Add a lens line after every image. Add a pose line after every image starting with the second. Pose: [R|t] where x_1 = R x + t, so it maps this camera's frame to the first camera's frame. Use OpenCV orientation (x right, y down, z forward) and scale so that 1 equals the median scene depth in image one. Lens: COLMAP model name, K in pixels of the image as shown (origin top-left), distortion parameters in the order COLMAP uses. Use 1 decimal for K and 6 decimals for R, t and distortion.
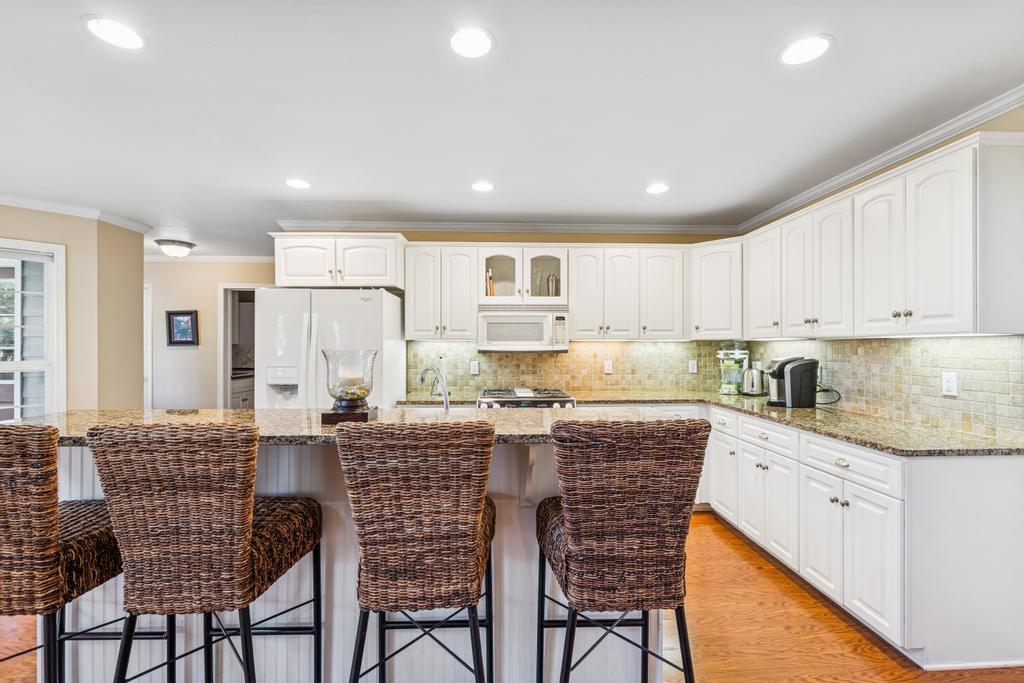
lens RADIAL K [[441.7, 0, 511.0], [0, 441.7, 344.5], [0, 0, 1]] dist [0.005105, -0.001161]
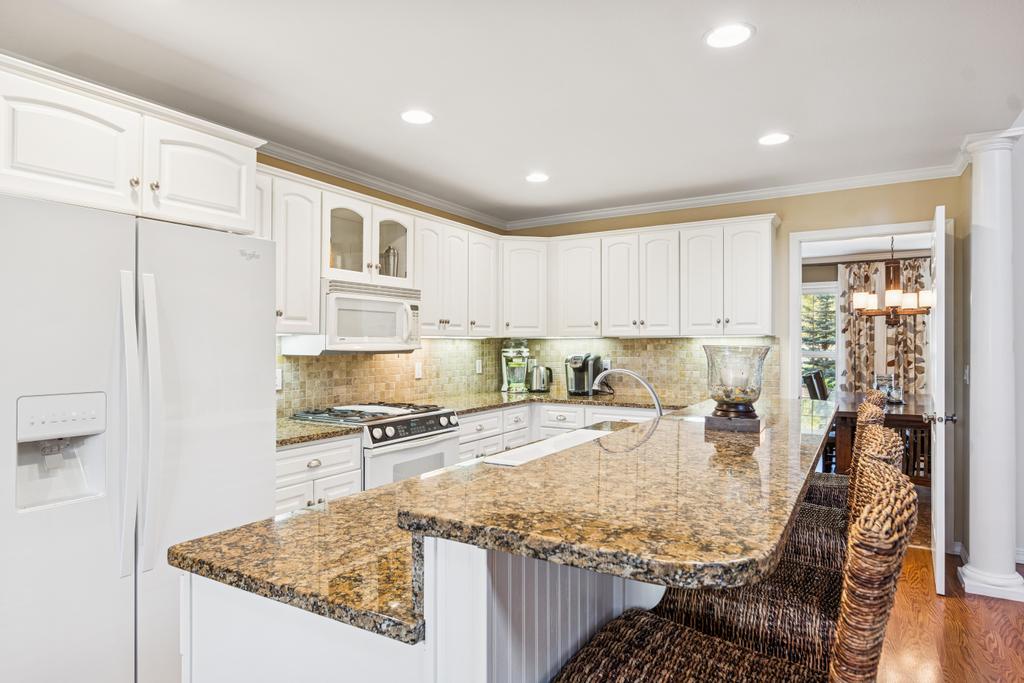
lens RADIAL K [[588.8, 0, 510.6], [0, 588.8, 337.9], [0, 0, 1]] dist [-0.000827, -0.002241]
pose [[0.546332, 0.008590, 0.837525, -0.636256], [0.000916, 0.999941, -0.010854, 0.004149], [-0.837568, 0.006697, 0.546291, 0.303093]]
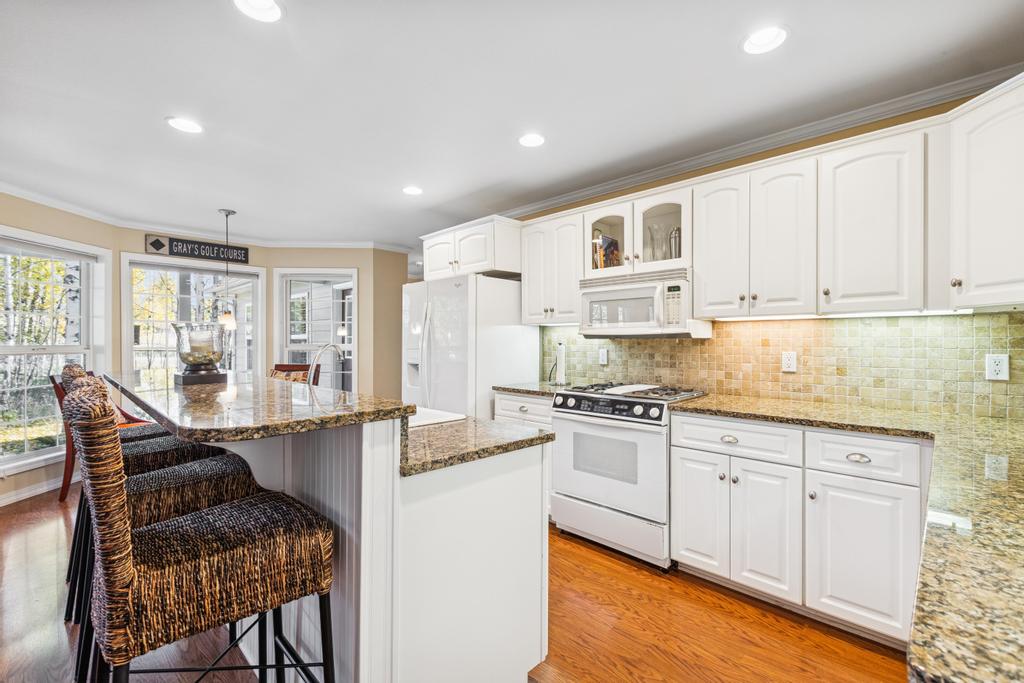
lens RADIAL K [[441.7, 0, 510.0], [0, 441.7, 341.5], [0, 0, 1]] dist [0.005105, -0.001161]
pose [[0.686475, 0.001599, -0.727151, 0.438909], [-0.000516, 0.999998, 0.001712, 0.024356], [0.727153, -0.000800, 0.686475, 0.319540]]
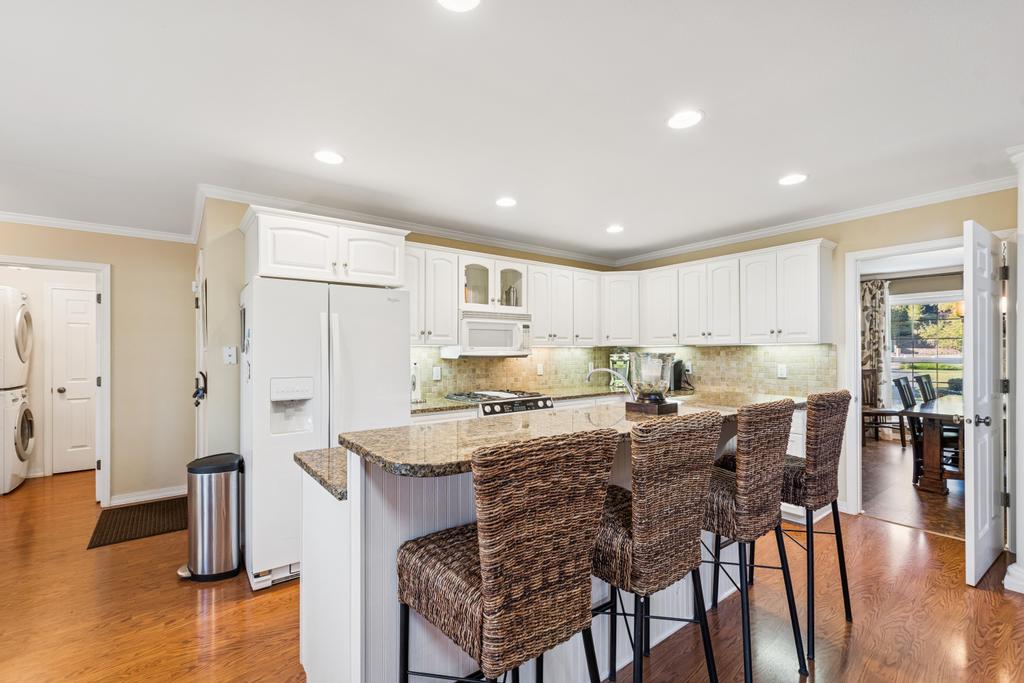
lens RADIAL K [[441.7, 0, 513.5], [0, 441.7, 348.3], [0, 0, 1]] dist [0.005105, -0.001161]
pose [[0.818008, 0.001038, 0.575206, -0.553700], [0.003271, 0.999974, -0.006455, 0.003320], [-0.575197, 0.007162, 0.817983, 0.096248]]
